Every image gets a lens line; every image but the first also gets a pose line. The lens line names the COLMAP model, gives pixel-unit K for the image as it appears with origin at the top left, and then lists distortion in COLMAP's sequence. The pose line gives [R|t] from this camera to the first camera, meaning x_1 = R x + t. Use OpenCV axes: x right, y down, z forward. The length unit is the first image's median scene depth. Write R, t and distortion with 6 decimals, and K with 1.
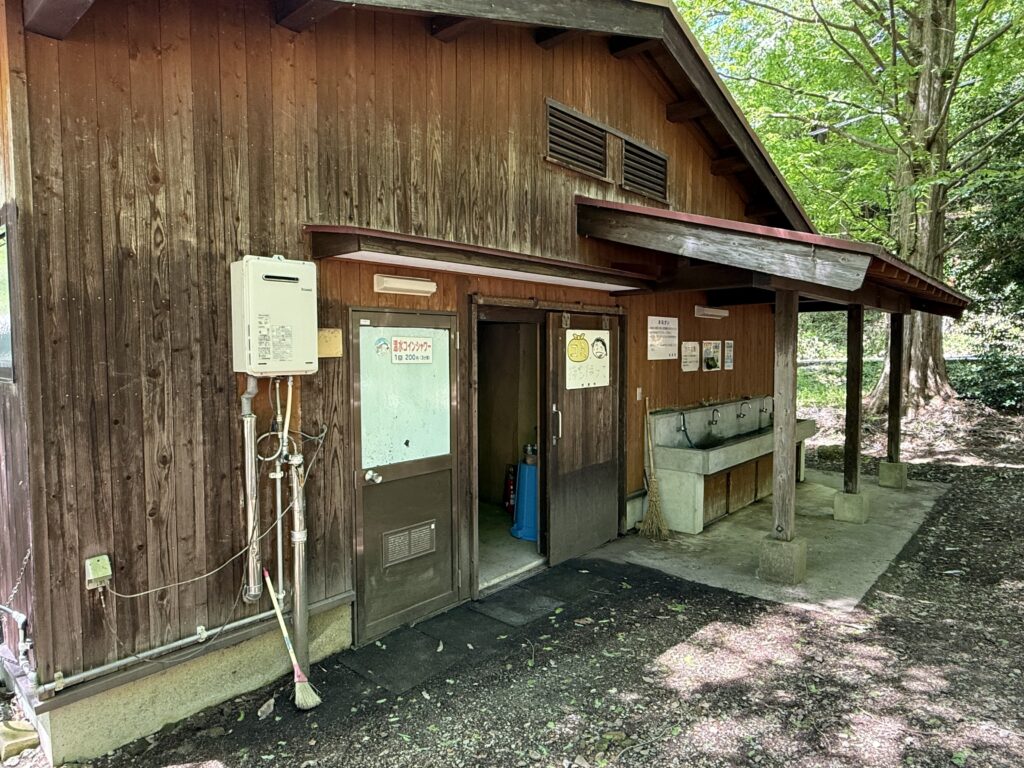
lens RADIAL K [[616.1, 0, 512.0], [0, 616.1, 384.0], [0, 0, 1]] dist [-0.001602, -0.000189]
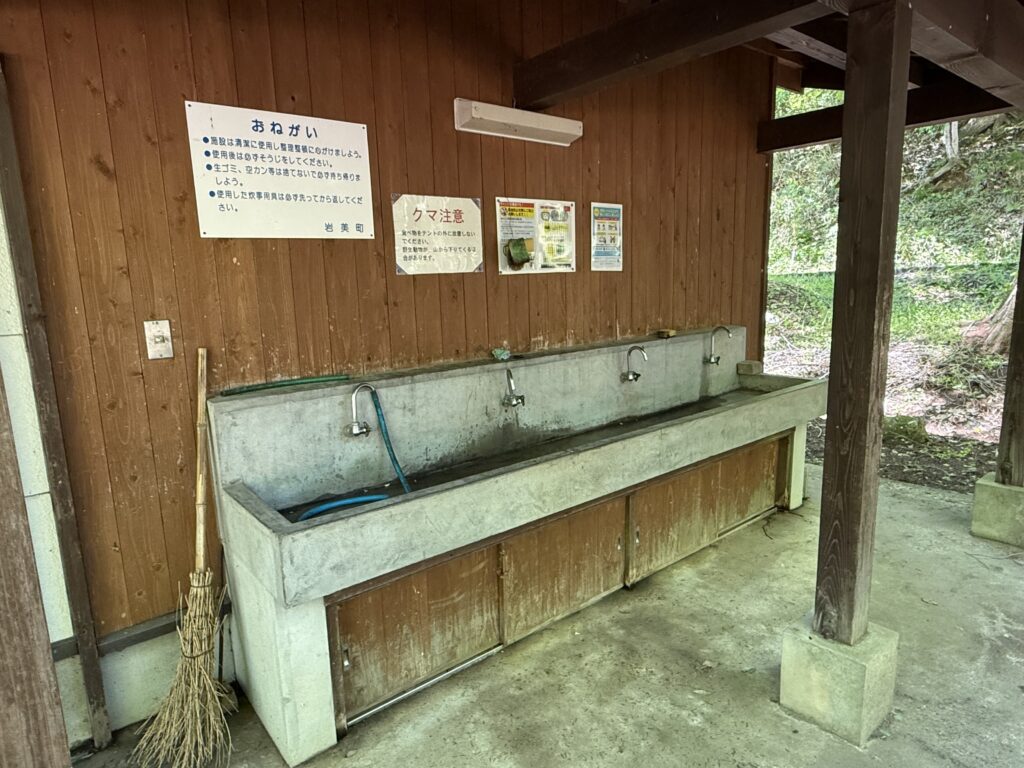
lens RADIAL K [[616.1, 0, 512.0], [0, 616.1, 384.0], [0, 0, 1]] dist [-0.001602, -0.000189]
pose [[0.986735, 0.002625, -0.162321, 0.384089], [0.017105, 0.992622, 0.120033, 0.002599], [0.161438, -0.121218, 0.979410, 0.592065]]
